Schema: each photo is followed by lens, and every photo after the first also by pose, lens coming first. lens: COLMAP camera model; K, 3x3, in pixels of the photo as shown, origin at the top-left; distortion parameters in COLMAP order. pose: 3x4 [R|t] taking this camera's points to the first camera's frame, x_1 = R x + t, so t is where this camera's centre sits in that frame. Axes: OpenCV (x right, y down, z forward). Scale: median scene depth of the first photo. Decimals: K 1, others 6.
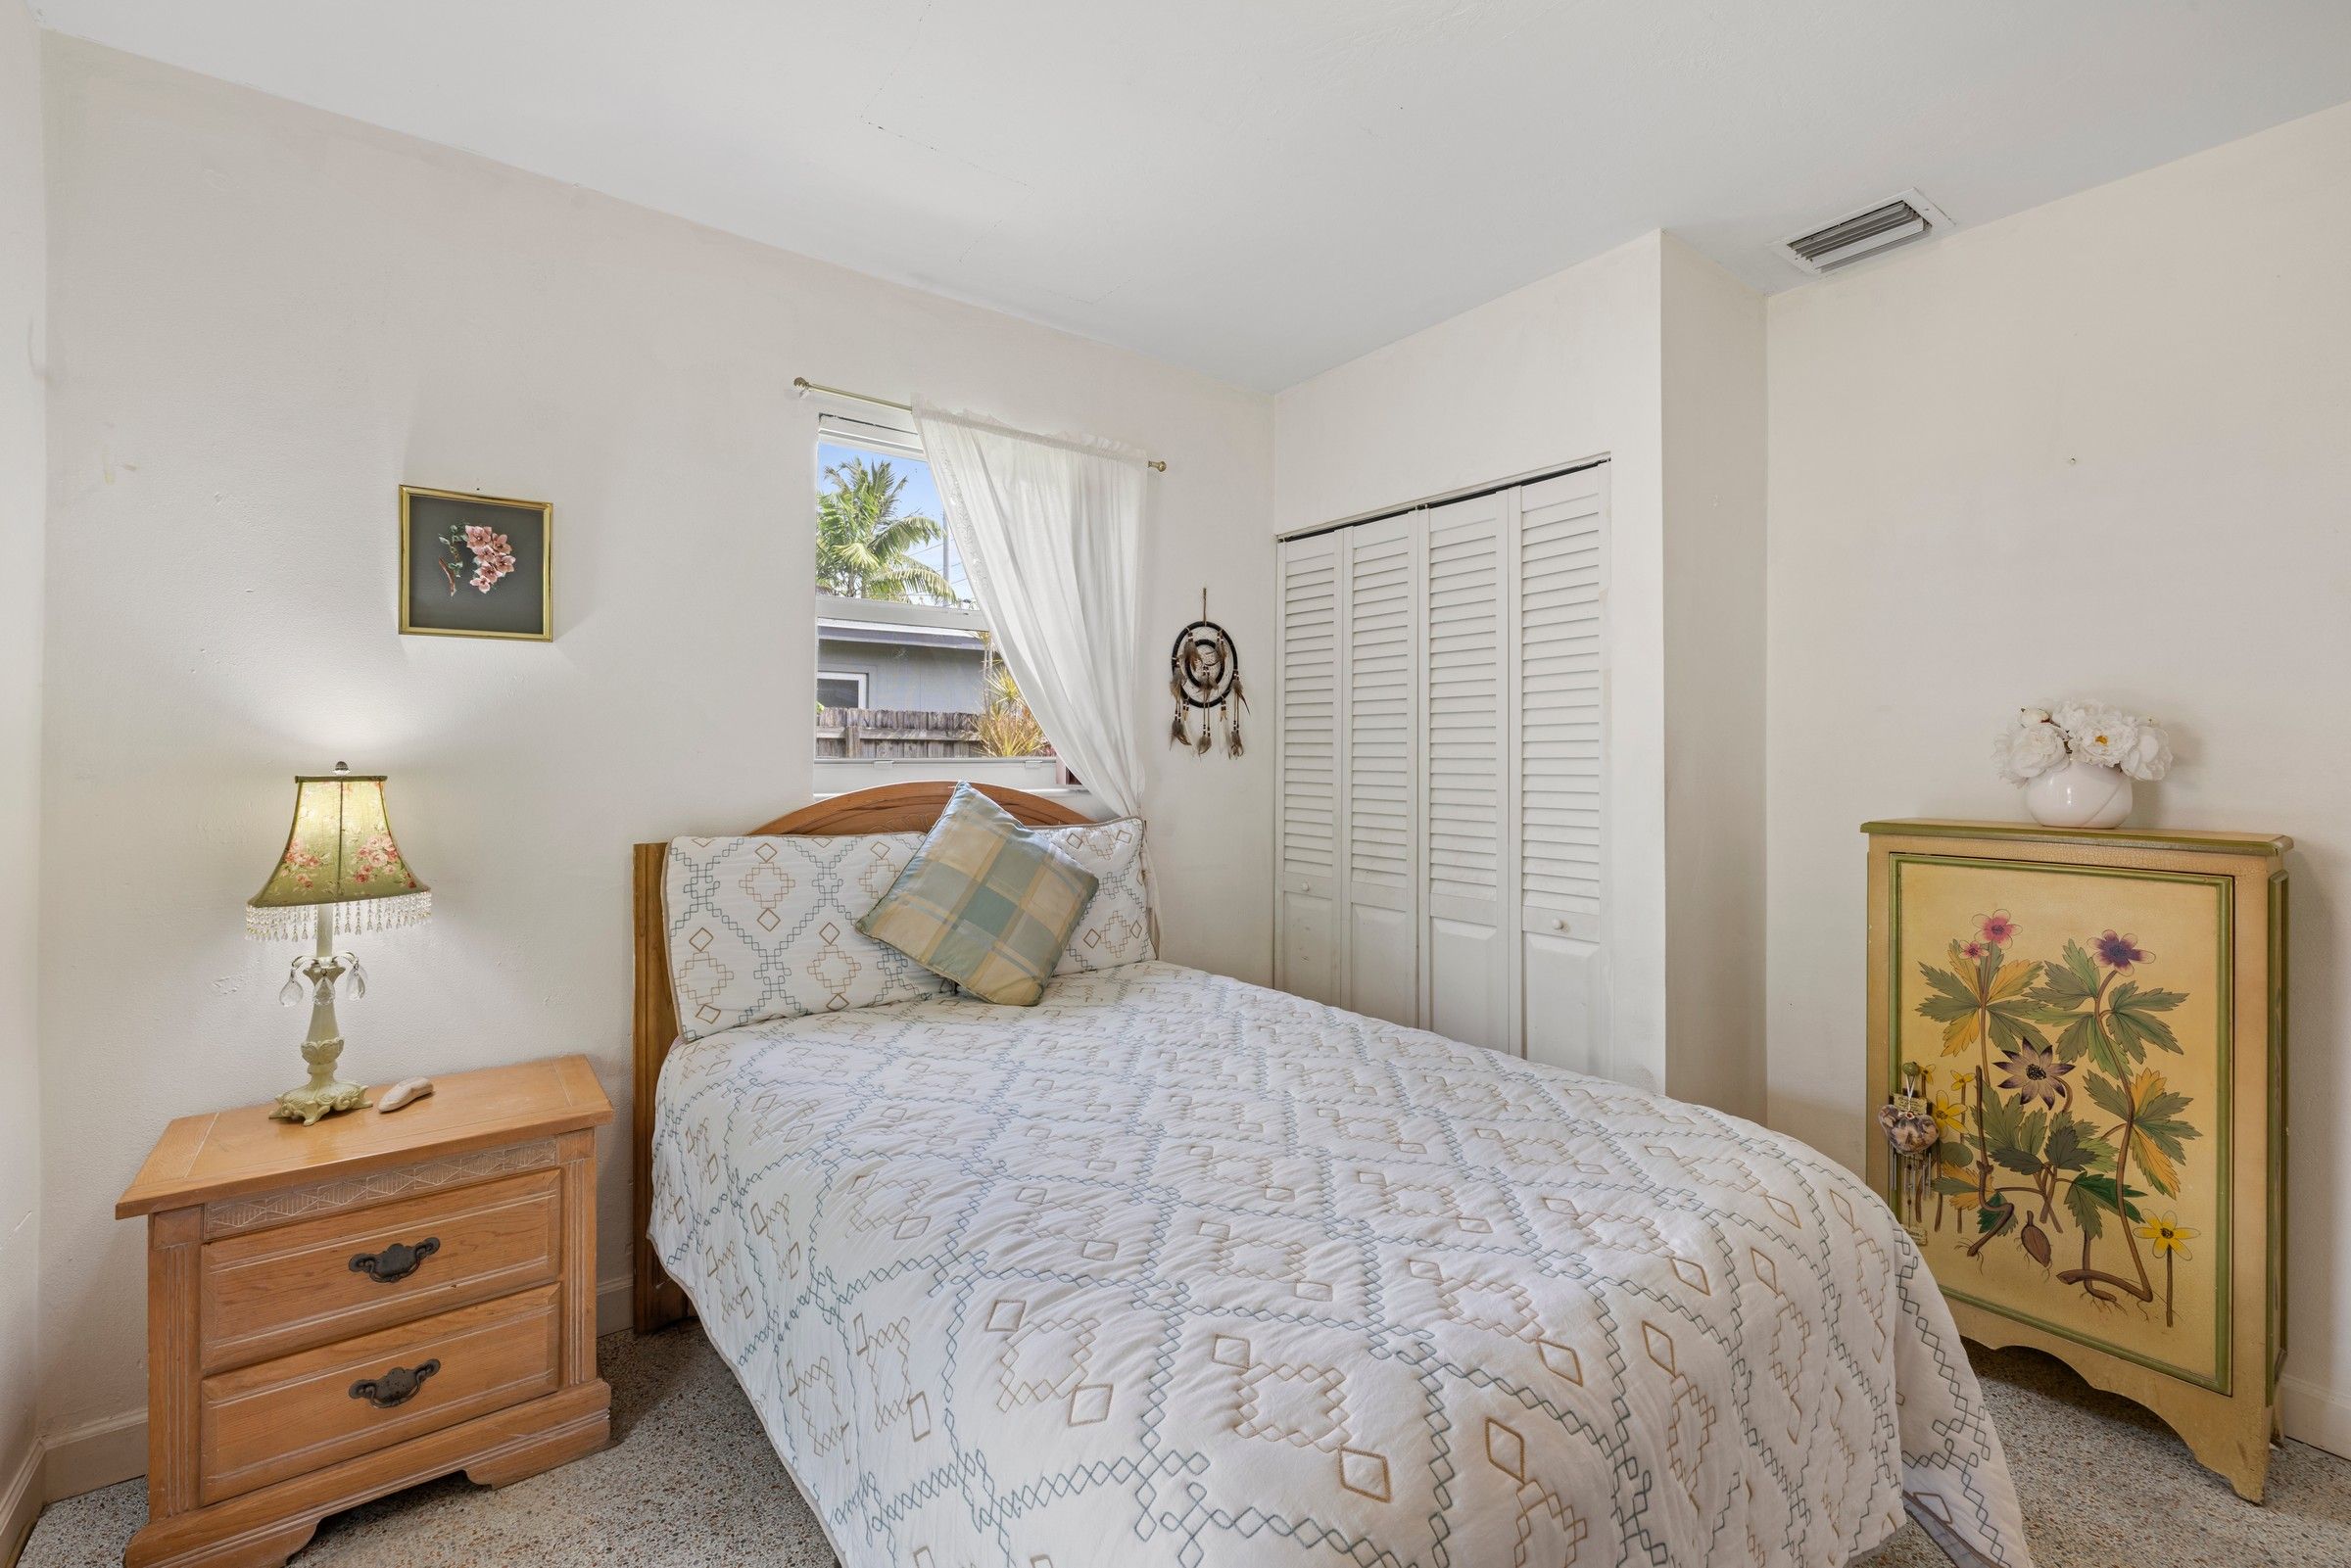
lens RADIAL K [[1021.6, 0, 1181.4], [0, 1021.6, 736.1], [0, 0, 1]] dist [0.000632, -0.000192]
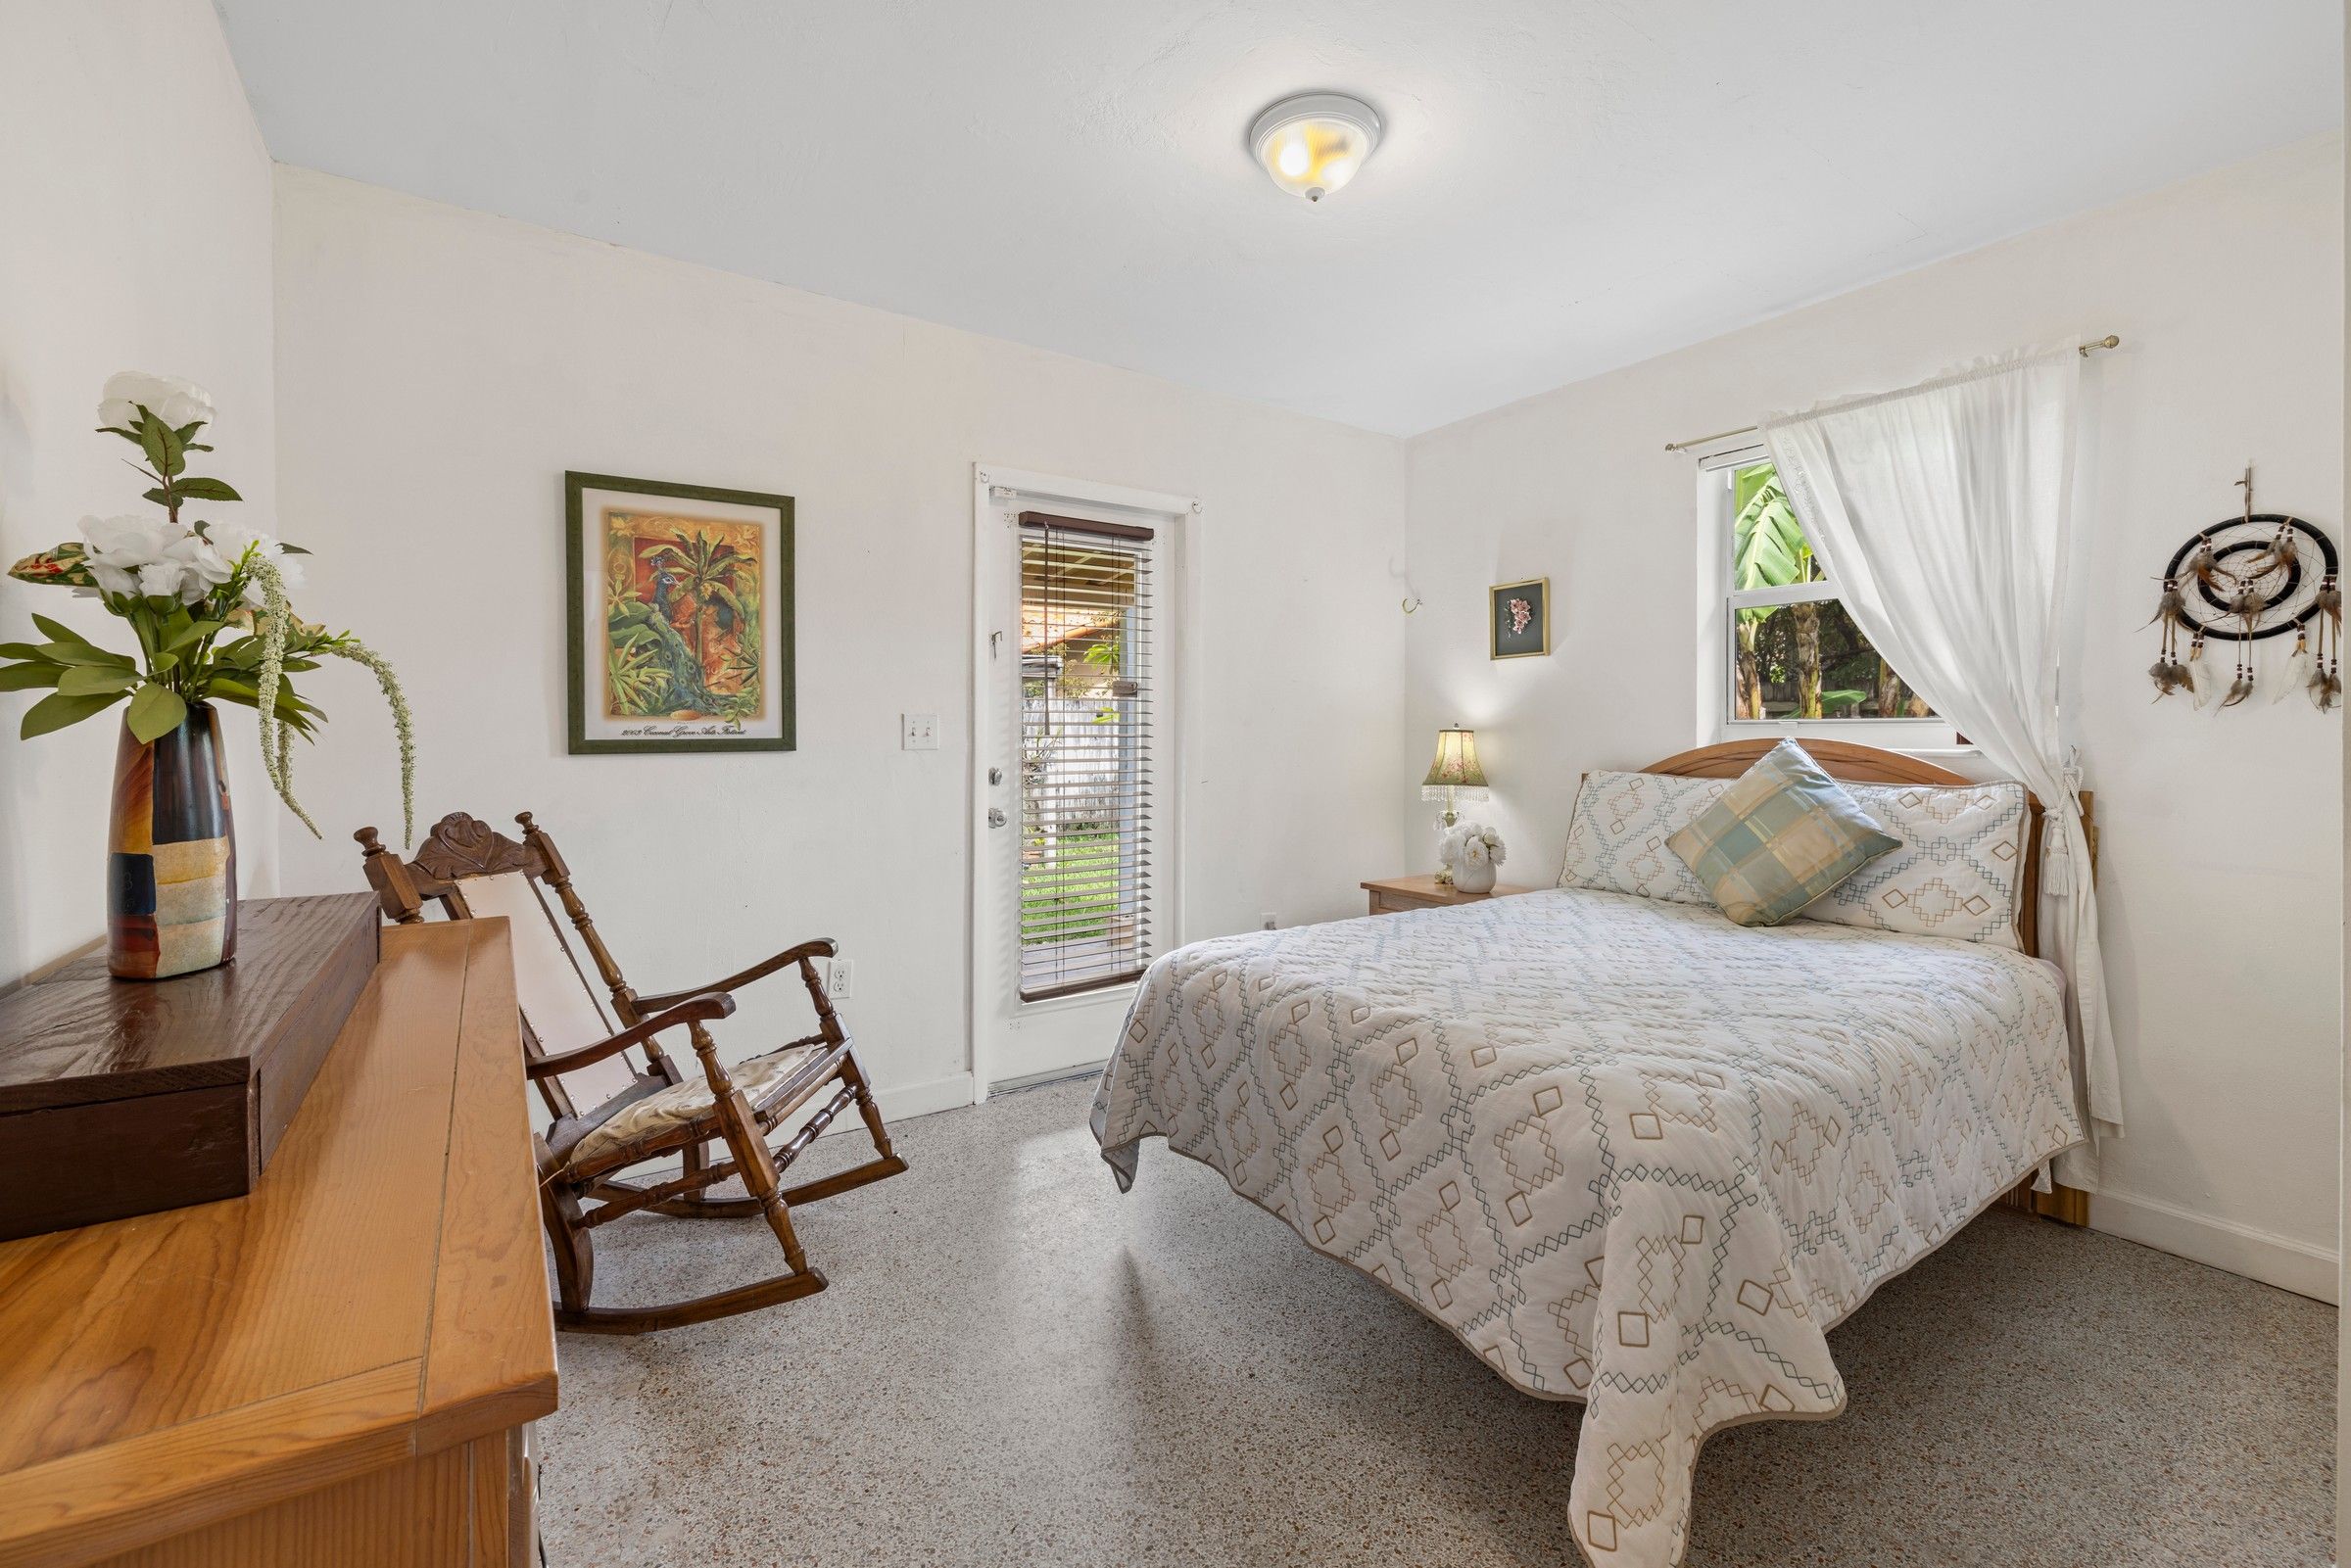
lens RADIAL K [[1021.6, 0, 1181.4], [0, 1021.6, 736.1], [0, 0, 1]] dist [0.000632, -0.000192]
pose [[-0.081115, -0.002740, -0.996701, 1.211462], [0.017276, 0.999842, -0.004155, 0.043914], [0.996555, -0.017556, -0.081055, 0.512005]]
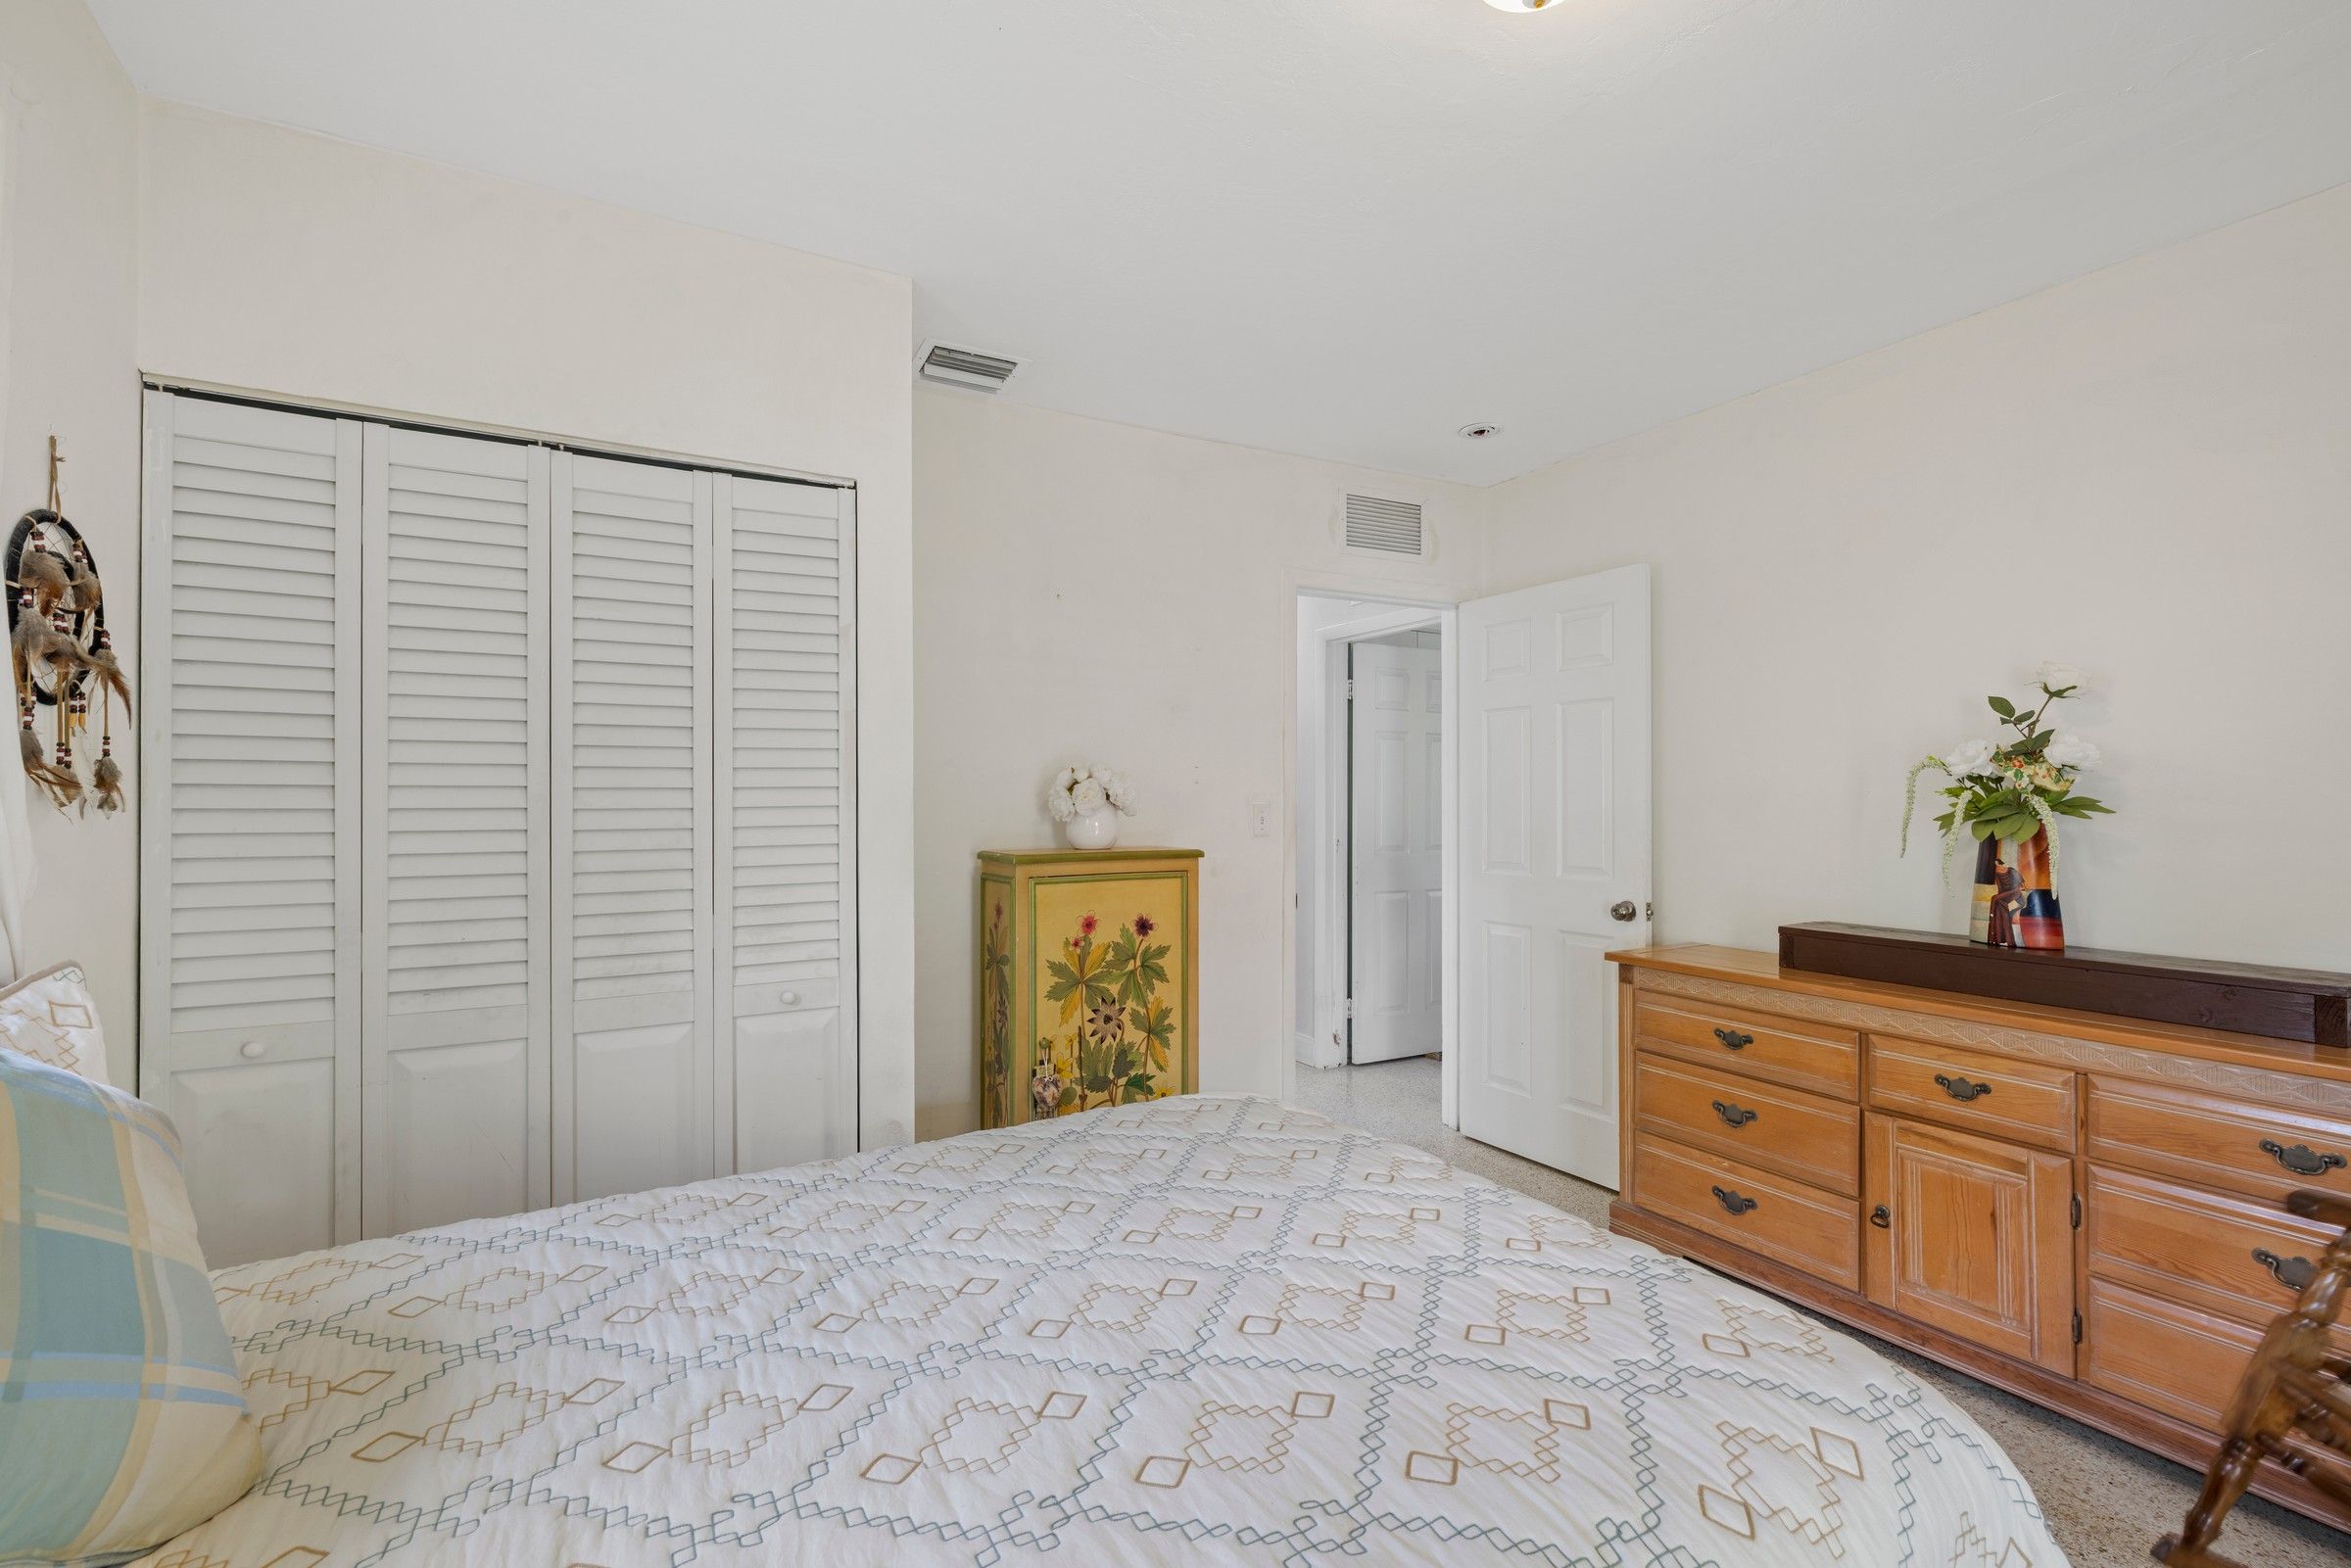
lens RADIAL K [[988.4, 0, 1175.5], [0, 988.4, 784.0], [0, 0, 1]] dist [-0.013541, 0.000046]
pose [[0.125843, 0.009482, 0.992005, -0.527325], [-0.014681, 0.999863, -0.007695, 0.004942], [-0.991942, -0.013596, 0.125965, 0.708856]]
